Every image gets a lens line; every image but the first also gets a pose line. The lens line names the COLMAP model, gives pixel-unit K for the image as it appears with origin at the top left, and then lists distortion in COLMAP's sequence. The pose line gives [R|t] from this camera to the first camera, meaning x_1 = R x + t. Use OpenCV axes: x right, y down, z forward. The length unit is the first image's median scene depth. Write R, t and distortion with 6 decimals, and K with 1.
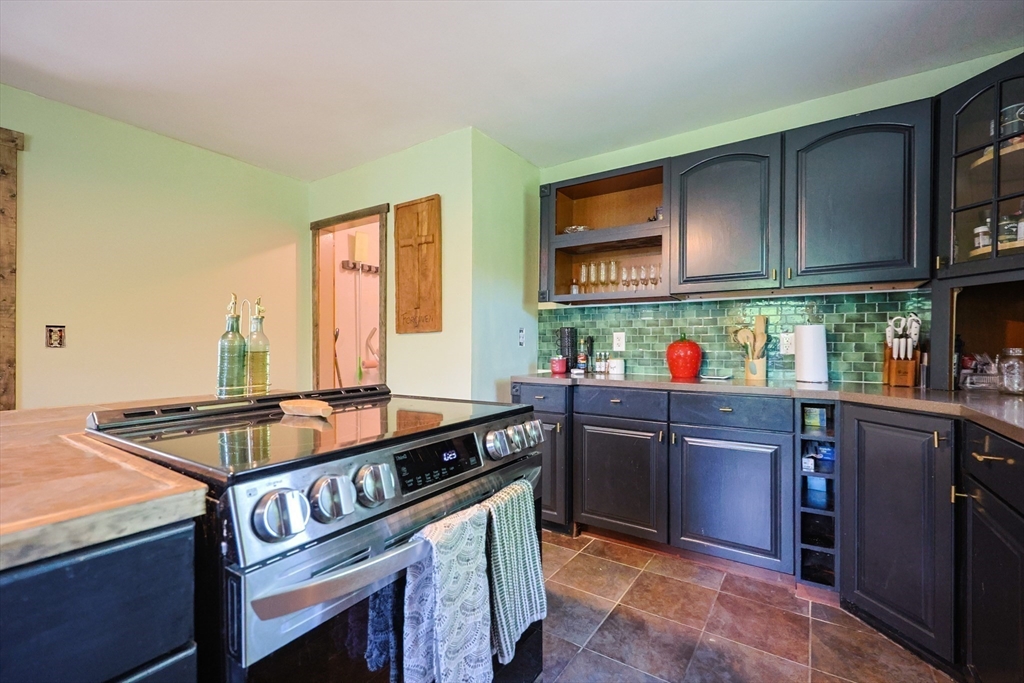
lens RADIAL K [[438.2, 0, 510.5], [0, 438.2, 344.6], [0, 0, 1]] dist [0.000474, -0.000132]
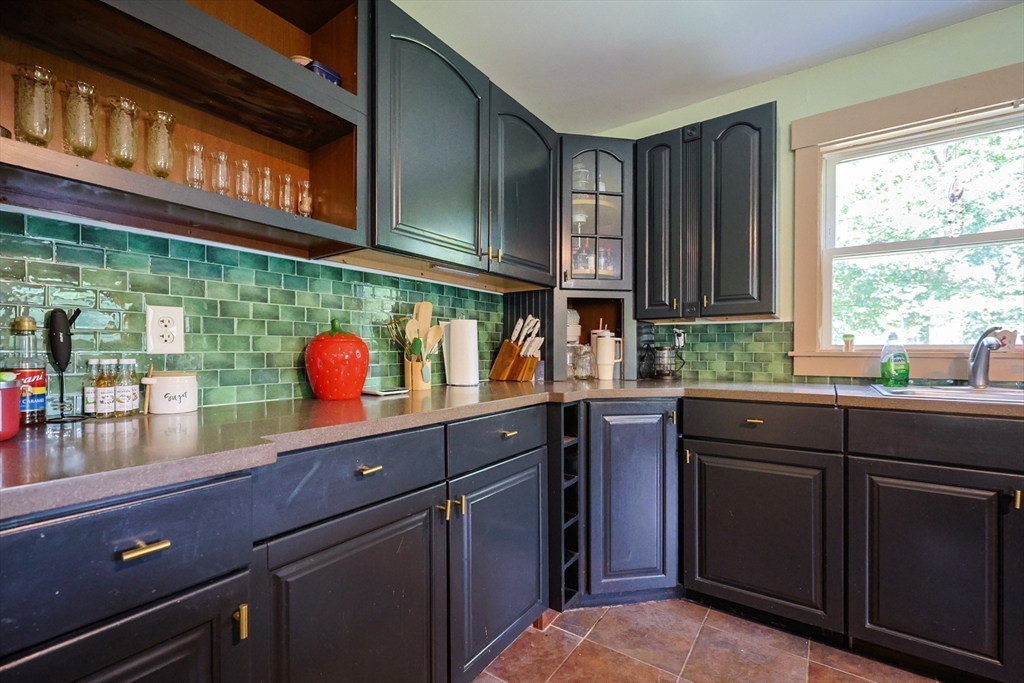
lens RADIAL K [[438.2, 0, 519.4], [0, 438.2, 351.3], [0, 0, 1]] dist [0.000474, -0.000132]
pose [[0.023259, -0.002239, 0.999727, -0.143137], [0.003849, 0.999990, 0.002150, 0.013237], [-0.999722, 0.003798, 0.023267, 0.689456]]
